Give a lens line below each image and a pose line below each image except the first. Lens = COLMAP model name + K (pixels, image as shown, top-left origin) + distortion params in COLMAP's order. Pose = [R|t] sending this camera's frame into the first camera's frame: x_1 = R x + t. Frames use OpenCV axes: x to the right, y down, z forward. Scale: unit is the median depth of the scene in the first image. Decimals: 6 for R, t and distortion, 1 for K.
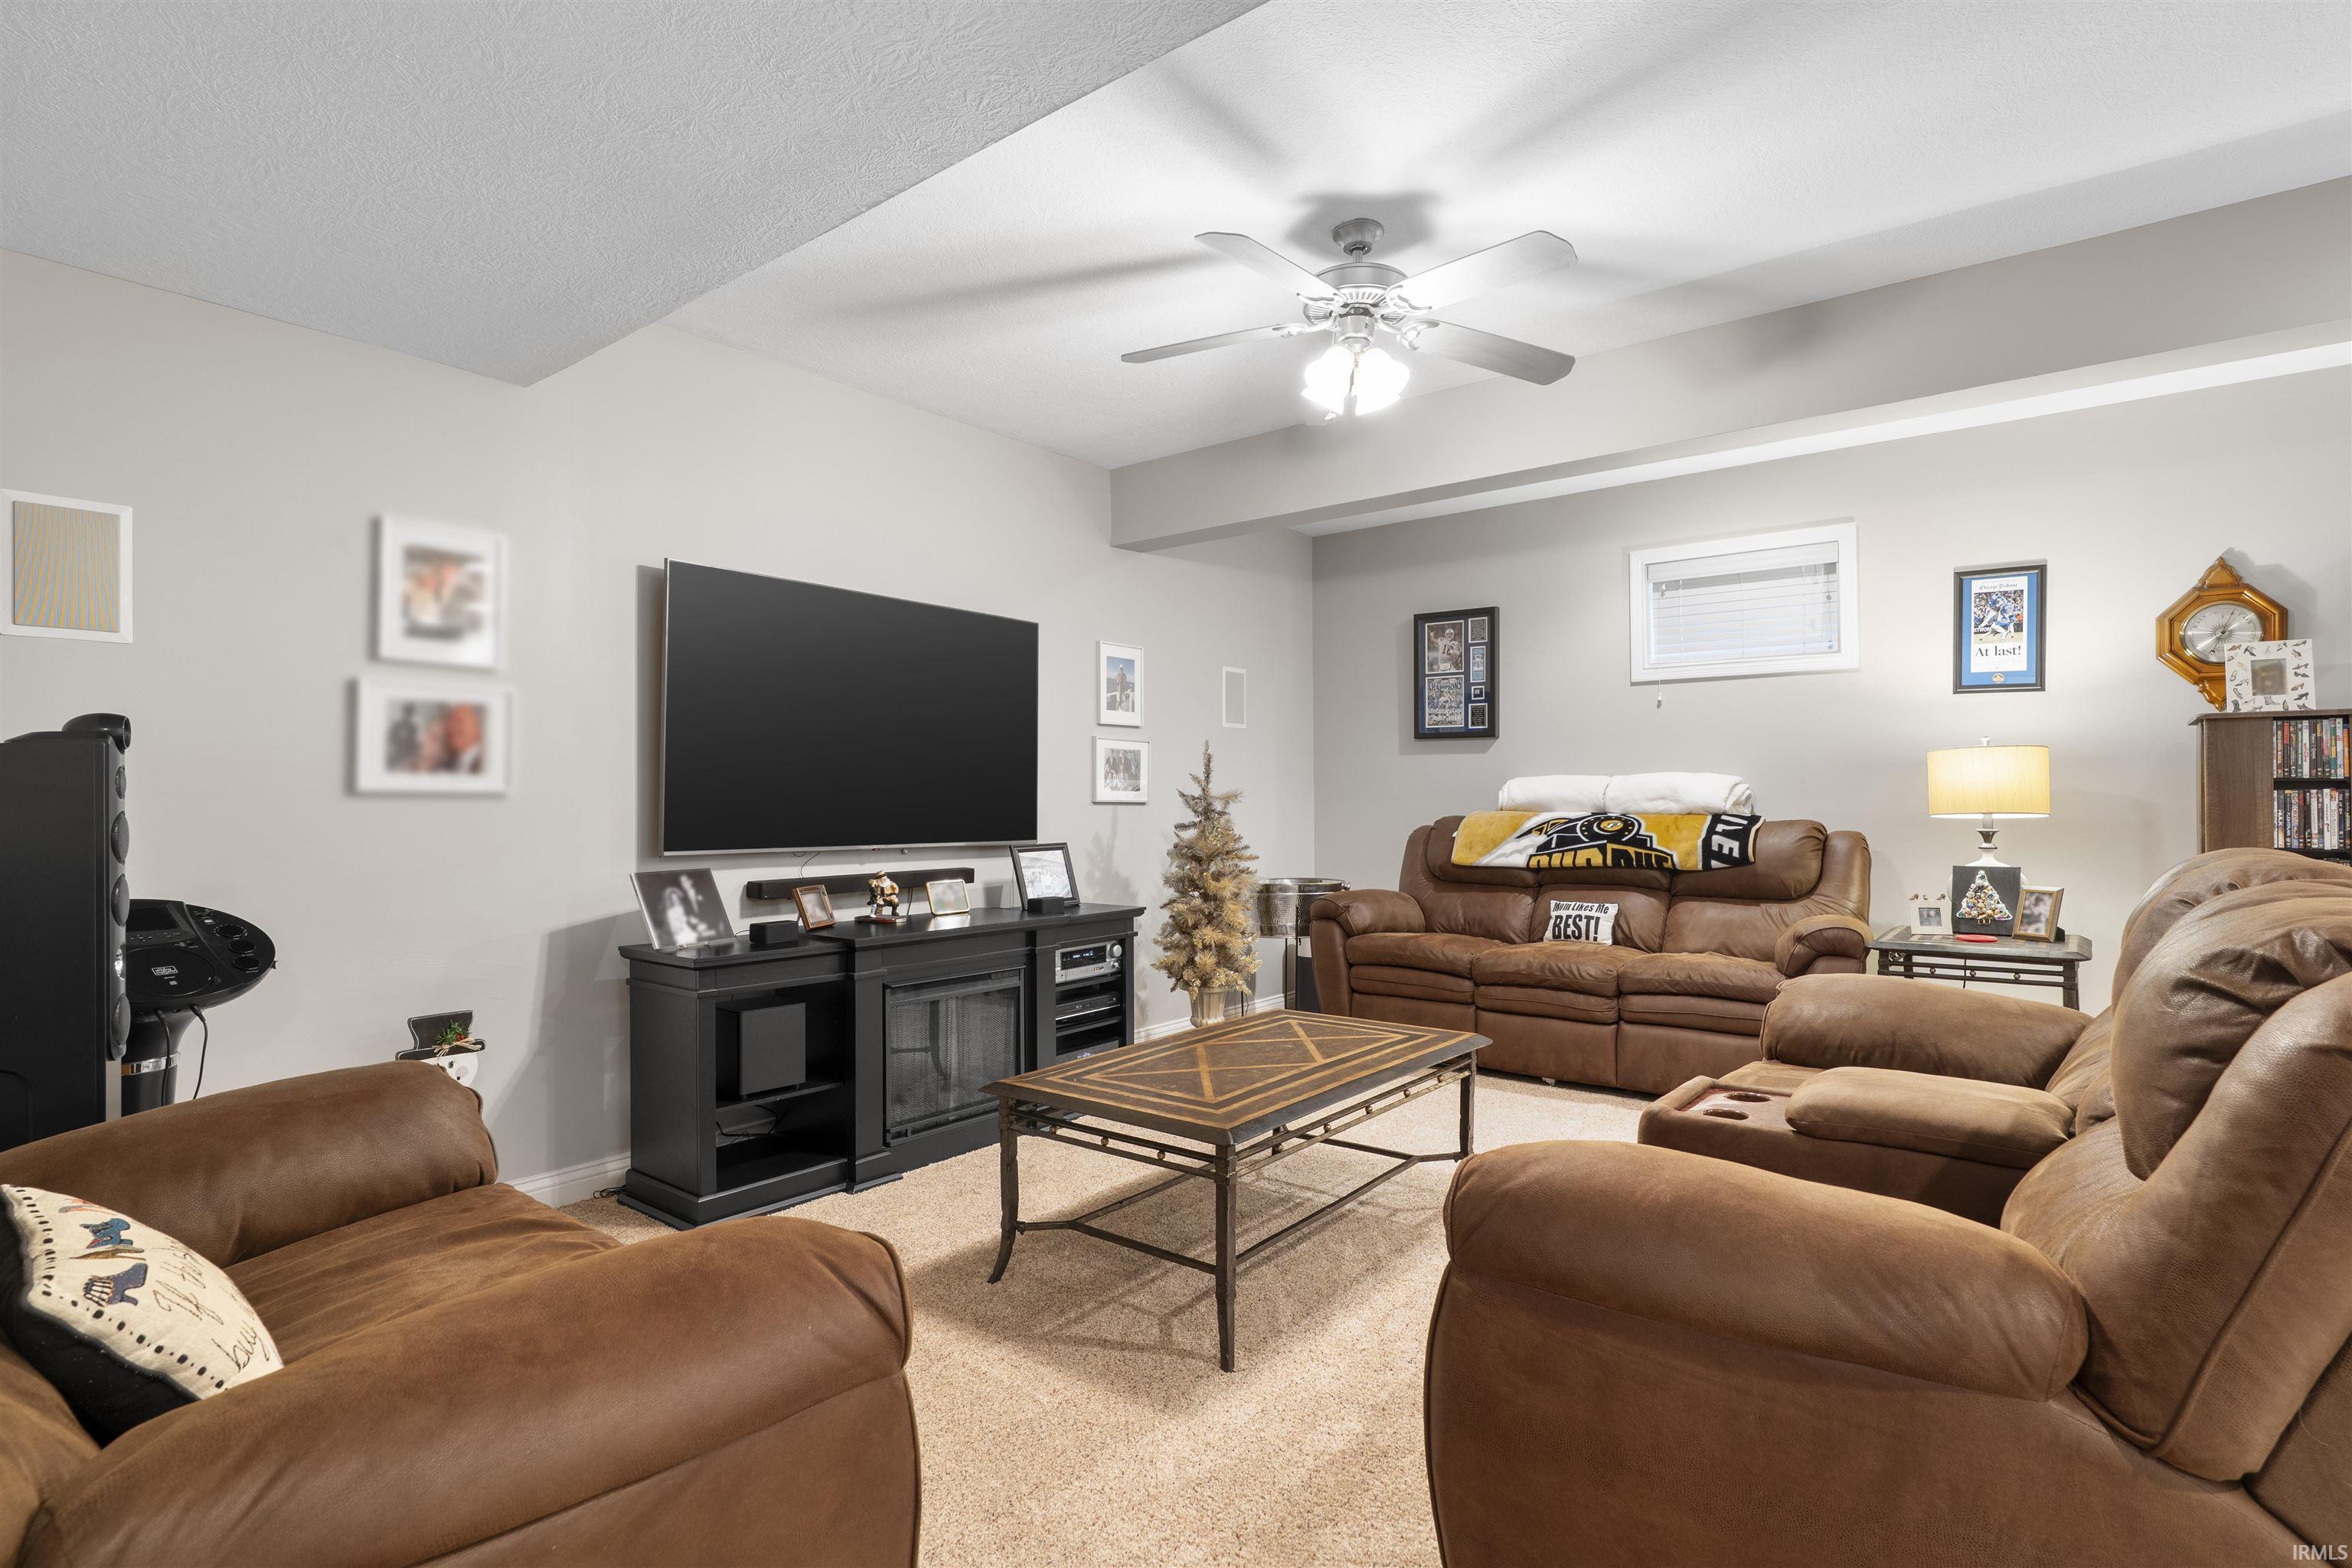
lens RADIAL K [[1142.2, 0, 1176.0], [0, 1142.2, 784.0], [0, 0, 1]] dist [-0.000793, -0.000277]
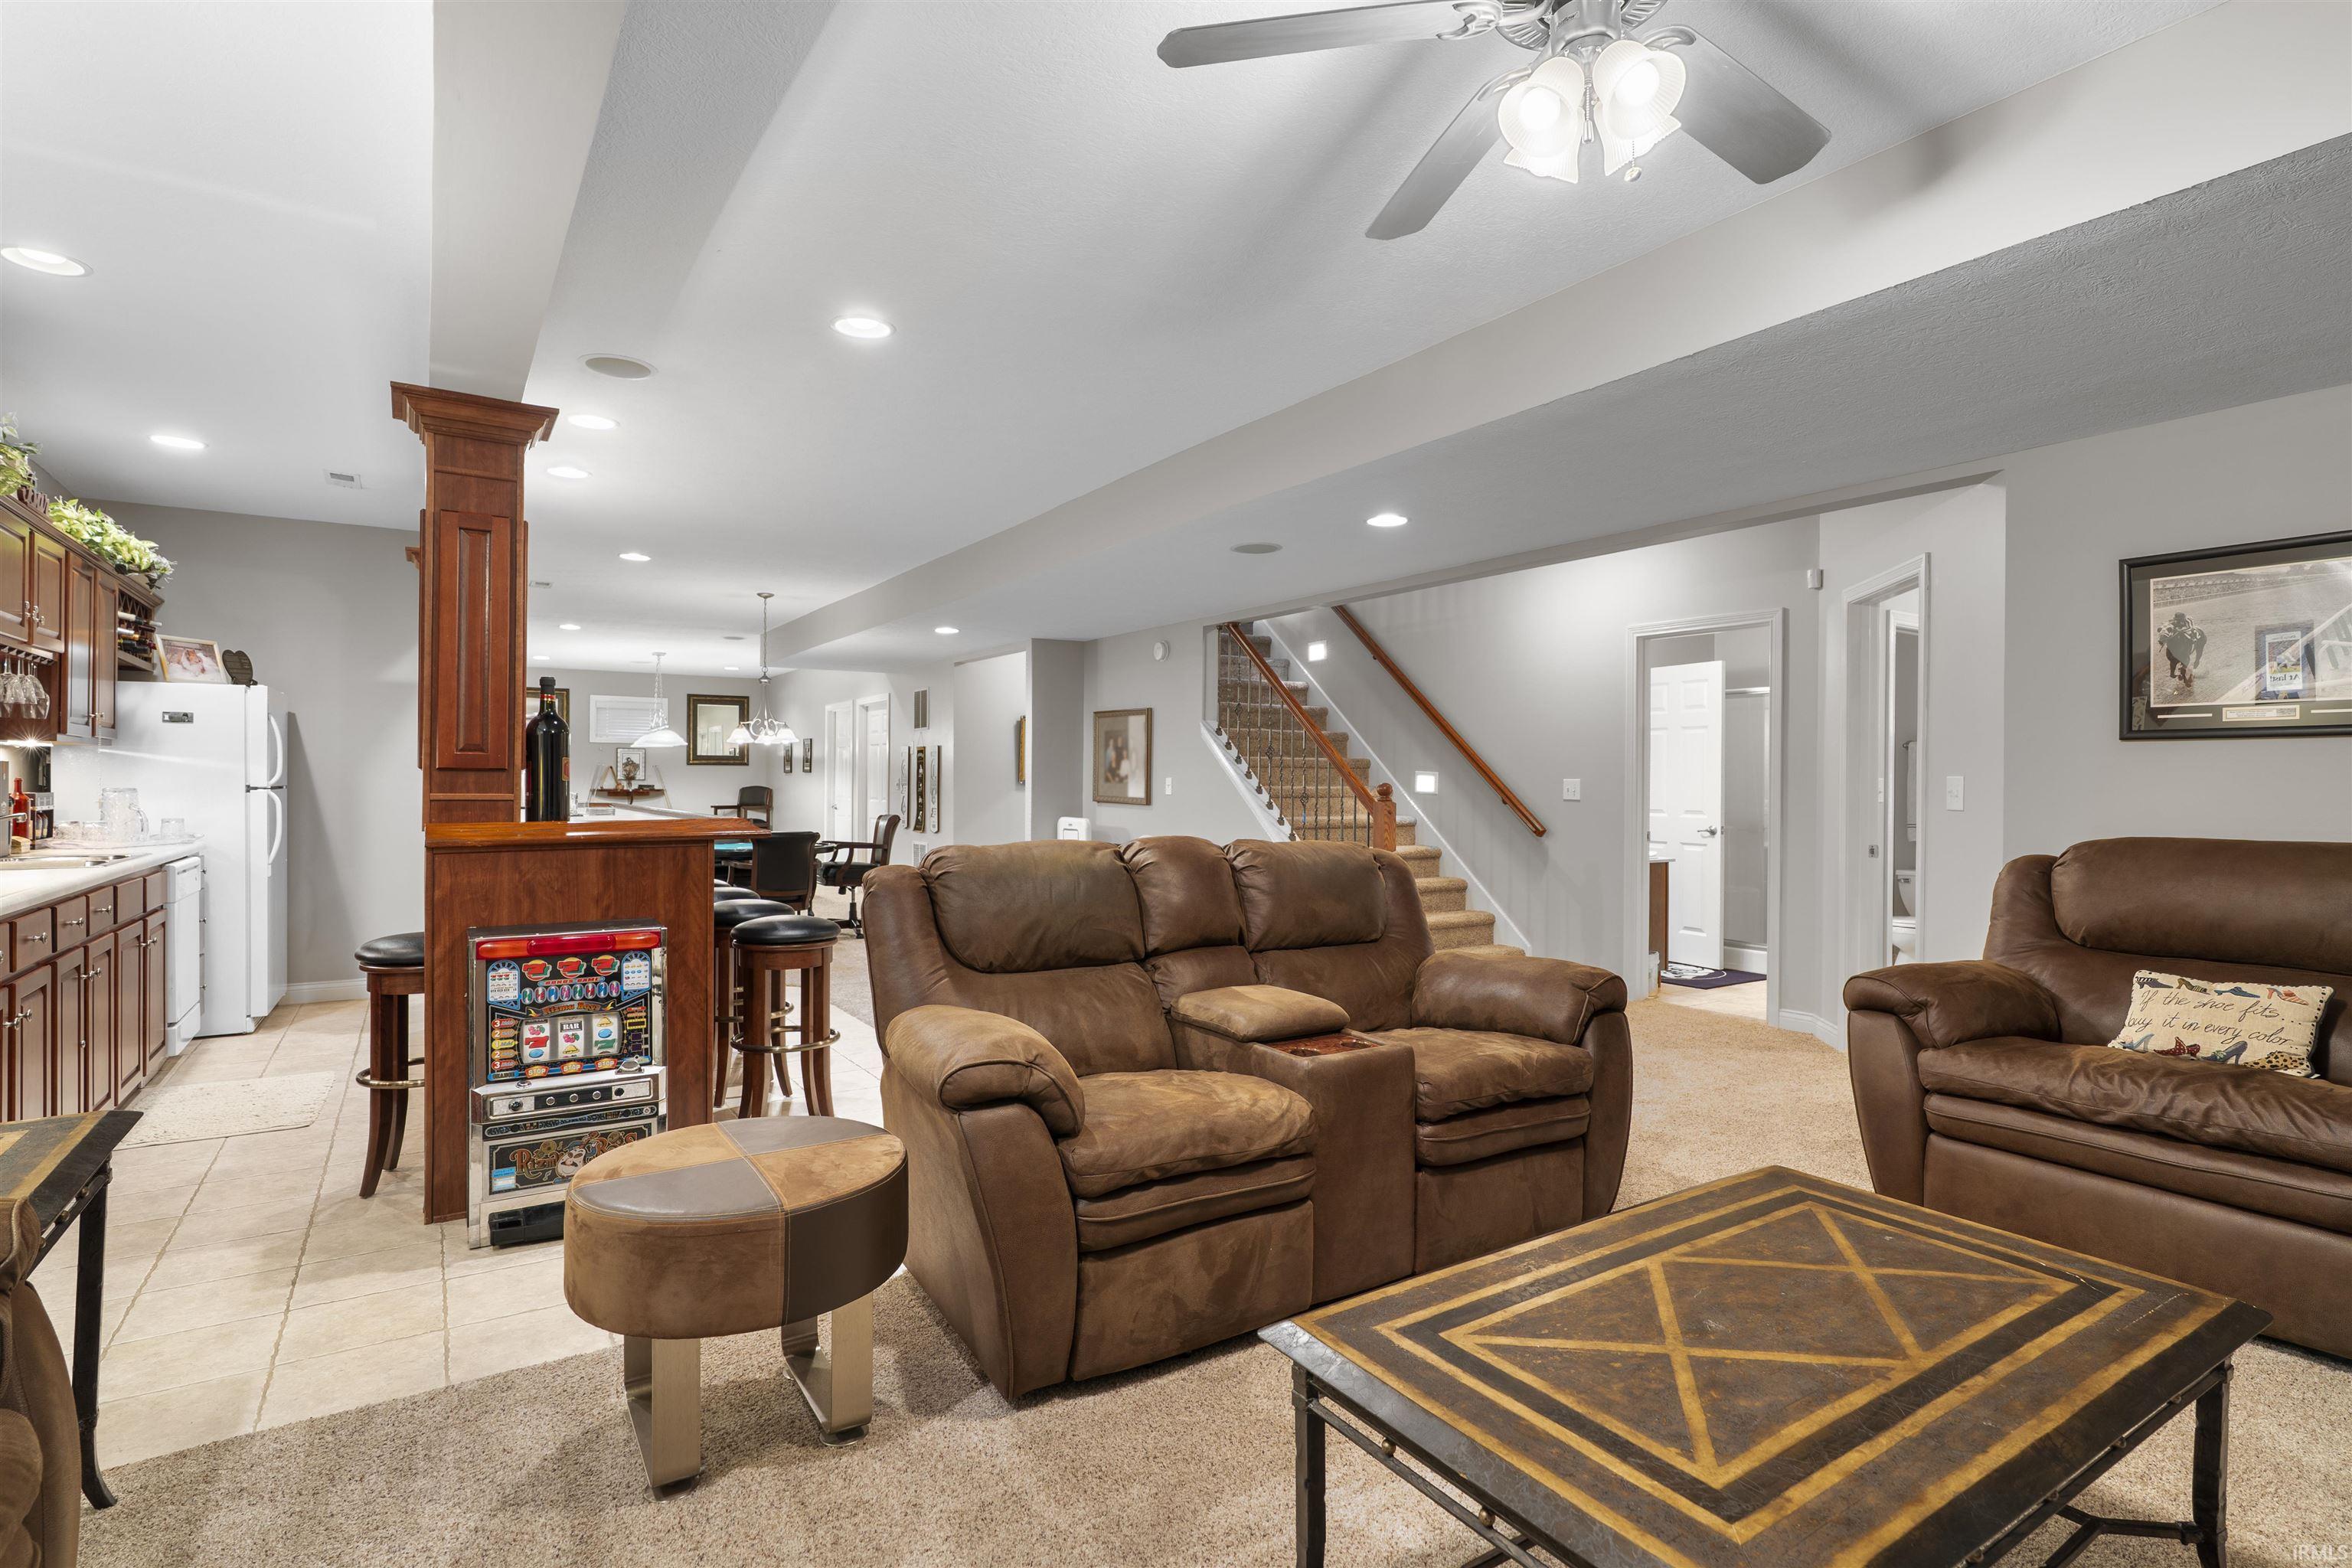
lens RADIAL K [[1142.2, 0, 1176.0], [0, 1142.2, 784.0], [0, 0, 1]] dist [-0.000793, -0.000277]
pose [[-0.947510, 0.000700, 0.319725, 0.049614], [-0.004118, 0.999888, -0.014393, -0.000443], [-0.319699, -0.014954, -0.947401, 0.477170]]
